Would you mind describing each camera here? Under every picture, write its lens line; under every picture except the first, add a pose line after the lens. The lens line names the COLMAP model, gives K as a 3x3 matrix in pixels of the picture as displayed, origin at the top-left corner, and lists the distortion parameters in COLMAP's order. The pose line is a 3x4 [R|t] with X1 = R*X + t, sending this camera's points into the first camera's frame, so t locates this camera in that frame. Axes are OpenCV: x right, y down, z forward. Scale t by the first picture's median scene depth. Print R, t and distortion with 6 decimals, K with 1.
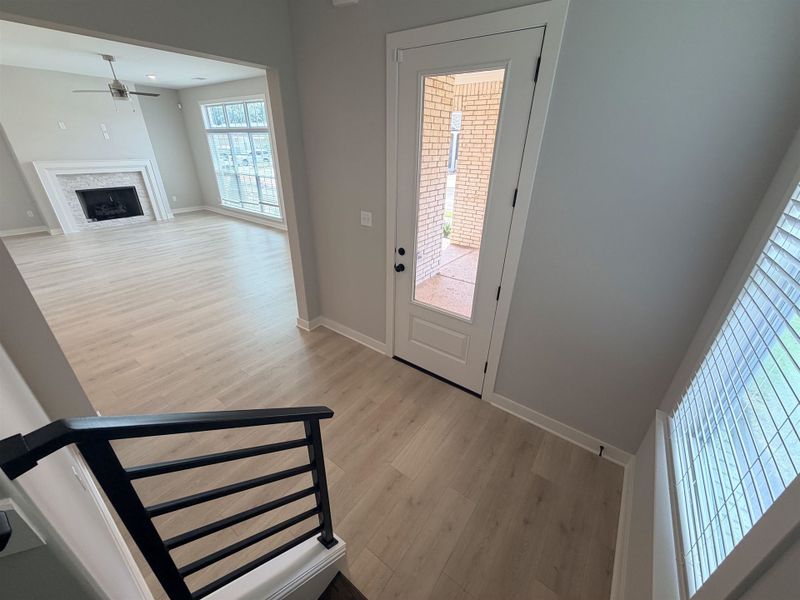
lens RADIAL K [[318.9, 0, 398.8], [0, 318.9, 300.1], [0, 0, 1]] dist [0.000900, -0.000569]
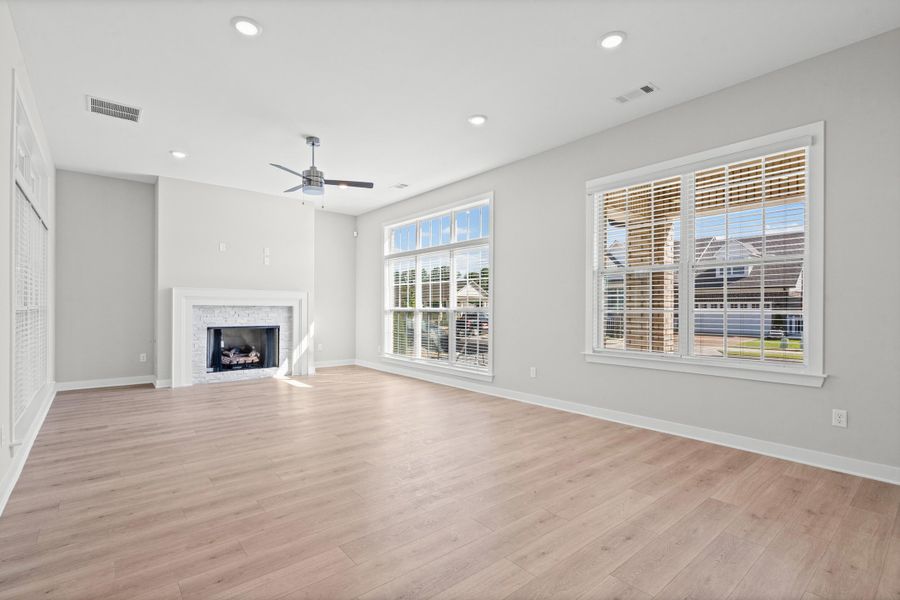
lens RADIAL K [[420.1, 0, 441.3], [0, 420.1, 308.3], [0, 0, 1]] dist [-0.002935, 0.000303]
pose [[0.969654, -0.012735, -0.244149, -0.274145], [-0.096959, 0.896717, -0.431853, -0.030926], [0.224432, 0.442420, 0.868271, 0.279676]]
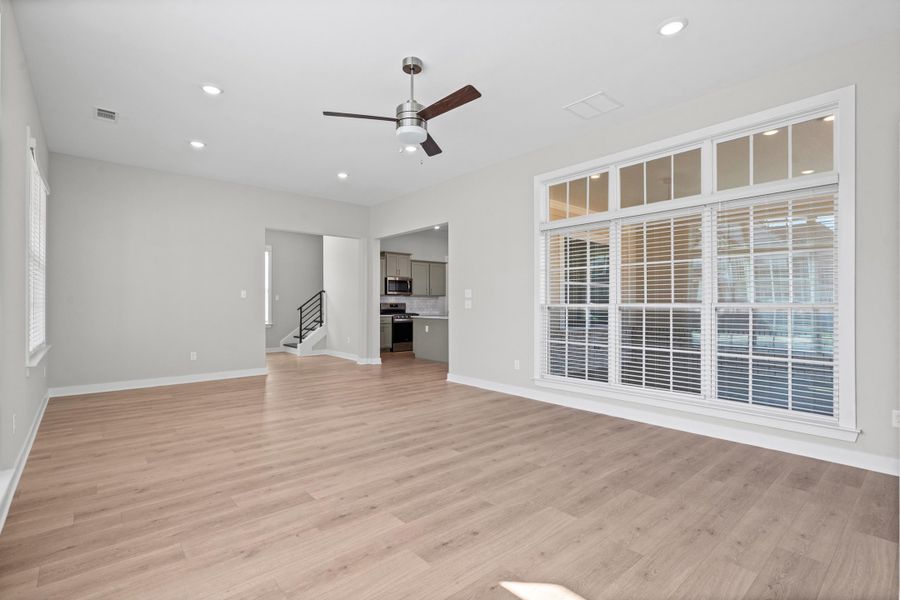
lens RADIAL K [[416.0, 0, 441.2], [0, 416.0, 301.5], [0, 0, 1]] dist [-0.001906, 0.000093]
pose [[-0.973977, -0.016999, 0.226007, -0.749986], [0.084112, 0.898859, 0.430090, -0.478238], [-0.210459, 0.437908, -0.874038, 1.167067]]
